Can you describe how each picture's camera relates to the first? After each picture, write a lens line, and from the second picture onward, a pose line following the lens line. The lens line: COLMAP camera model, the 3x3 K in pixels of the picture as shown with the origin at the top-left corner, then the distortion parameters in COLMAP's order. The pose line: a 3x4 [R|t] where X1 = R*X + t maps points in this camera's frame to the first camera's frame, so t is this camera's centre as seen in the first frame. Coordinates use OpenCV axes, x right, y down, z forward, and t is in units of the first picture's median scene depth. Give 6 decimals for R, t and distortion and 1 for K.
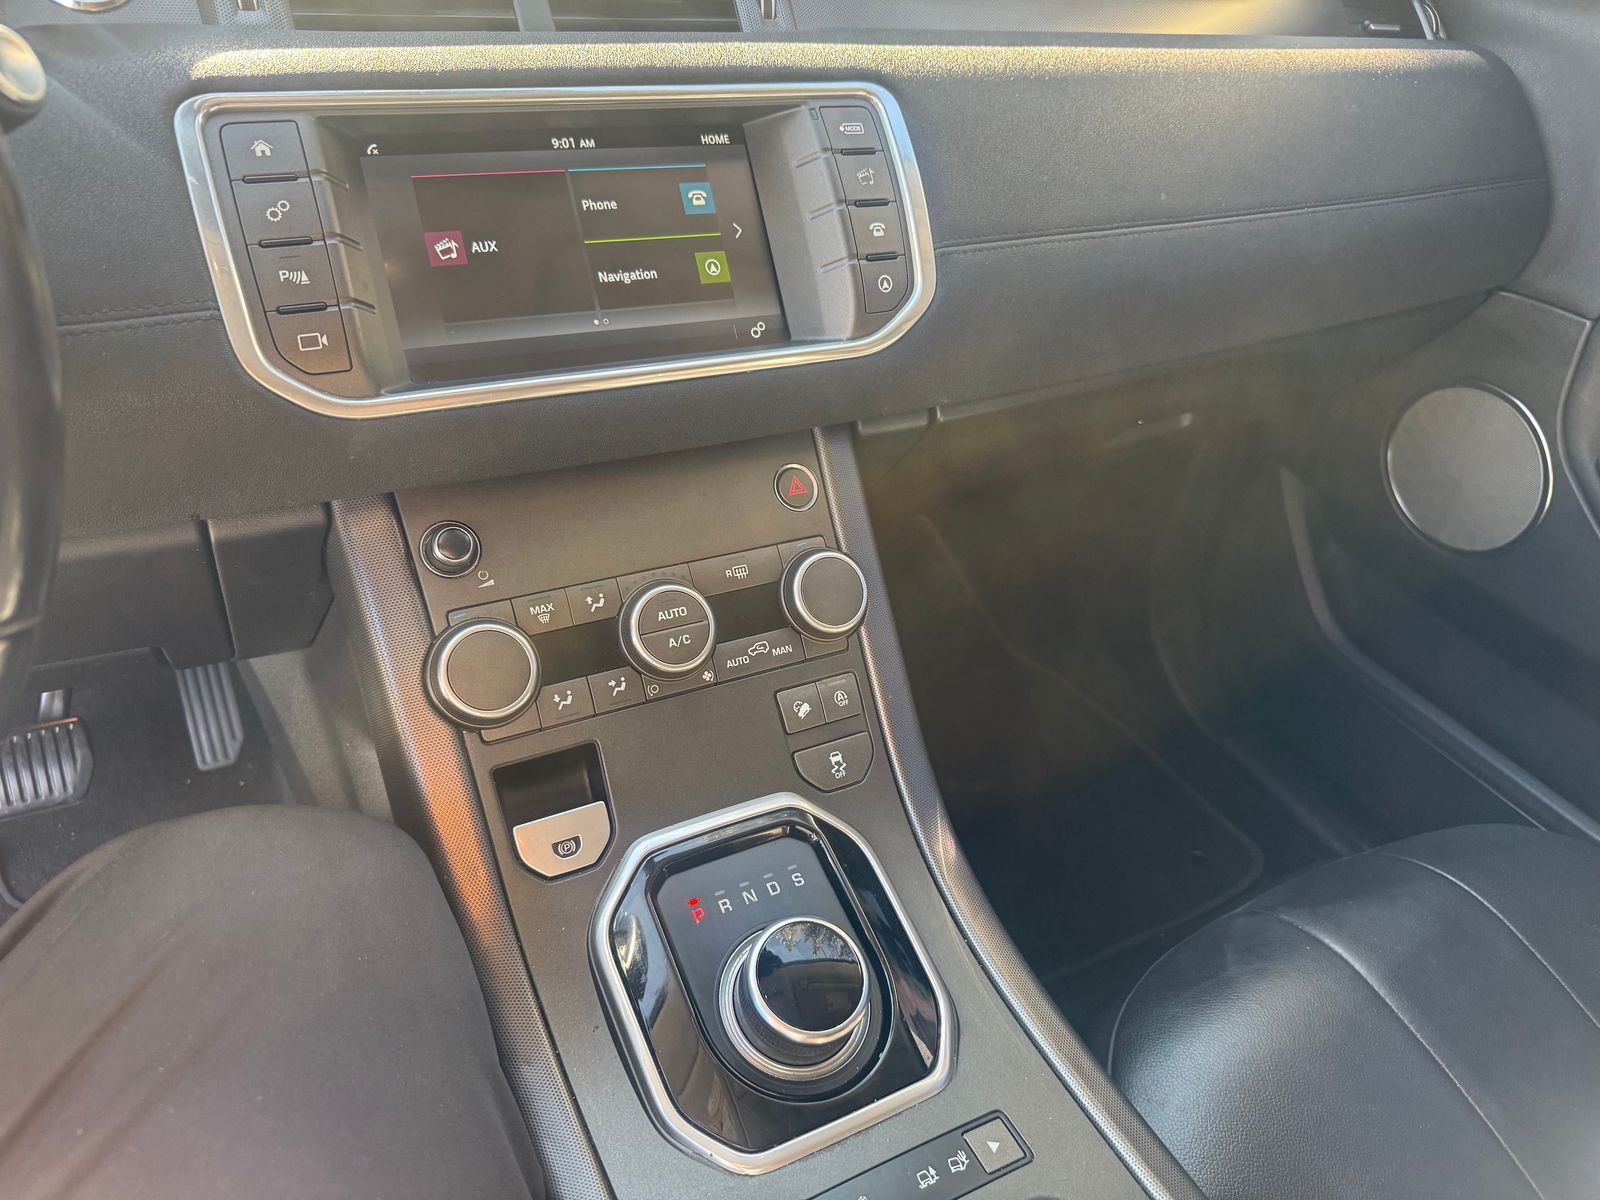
lens RADIAL K [[1195.7, 0, 817.4], [0, 1195.7, 601.2], [0, 0, 1]] dist [0.117007, -0.213515]
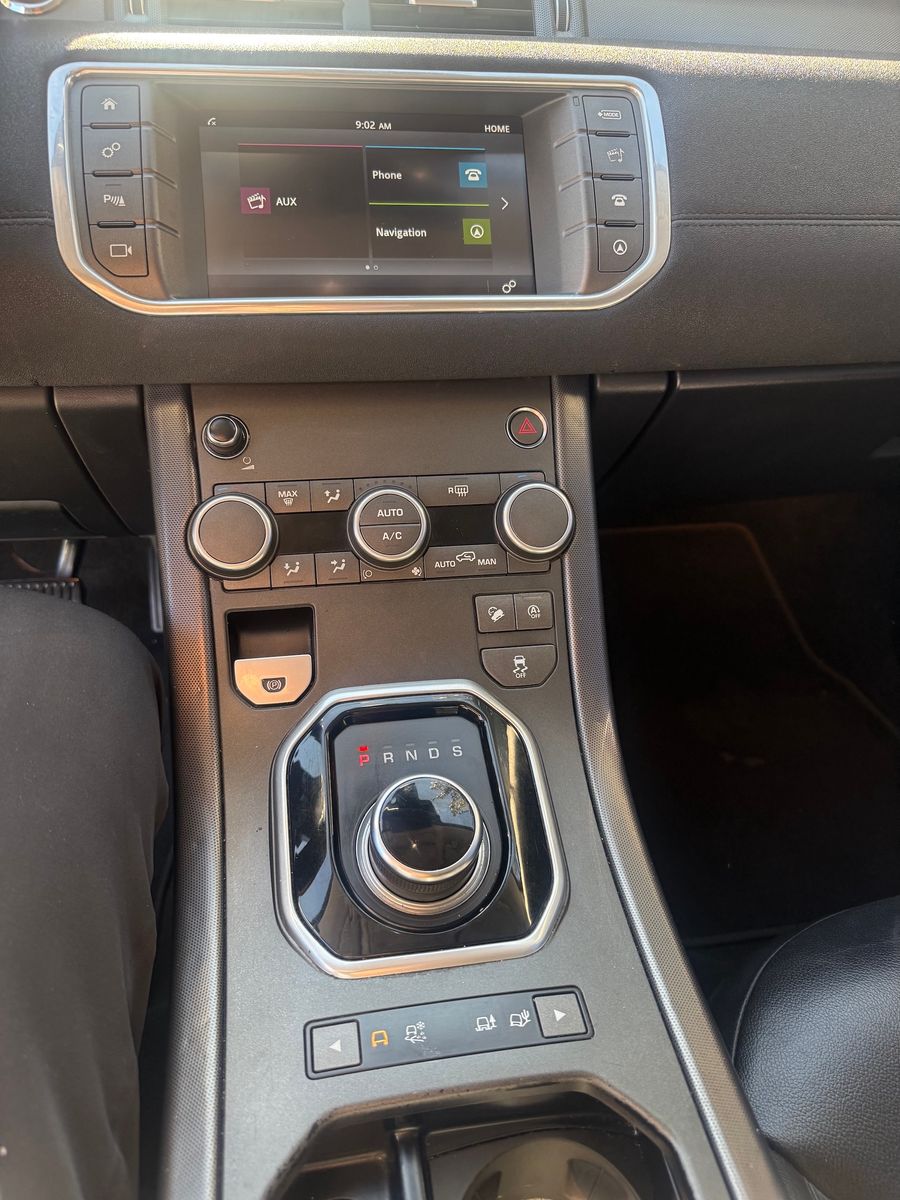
lens RADIAL K [[896.7, 0, 428.5], [0, 896.7, 590.9], [0, 0, 1]] dist [0.117007, -0.213515]
pose [[0.941822, 0.138011, -0.306470, 0.201078], [-0.144206, 0.989545, 0.002453, 0.079943], [0.303604, 0.041885, 0.951877, 0.158436]]
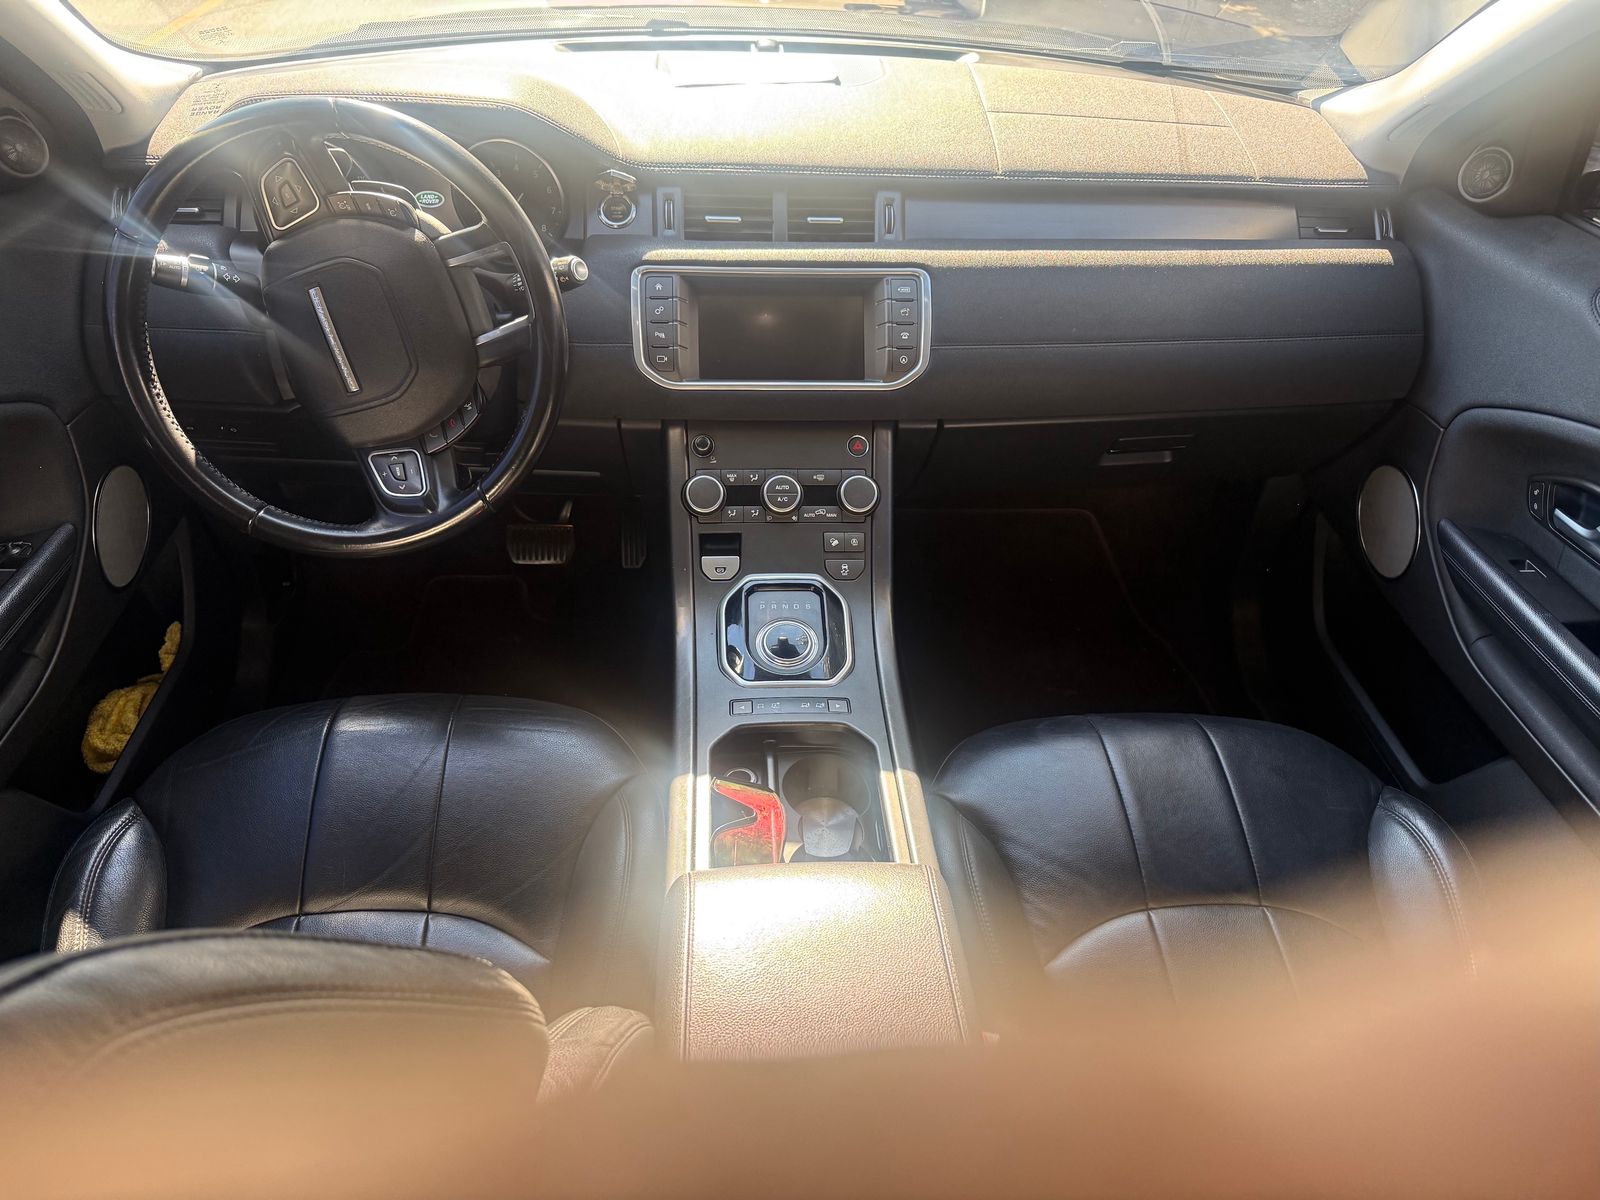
lens RADIAL K [[1147.8, 0, 796.5], [0, 1147.8, 651.2], [0, 0, 1]] dist [0.056709, -0.066890]
pose [[0.905311, 0.206936, -0.370930, 0.818244], [-0.196654, 0.978263, 0.065794, 0.173247], [0.376482, 0.013381, 0.926327, -1.102114]]
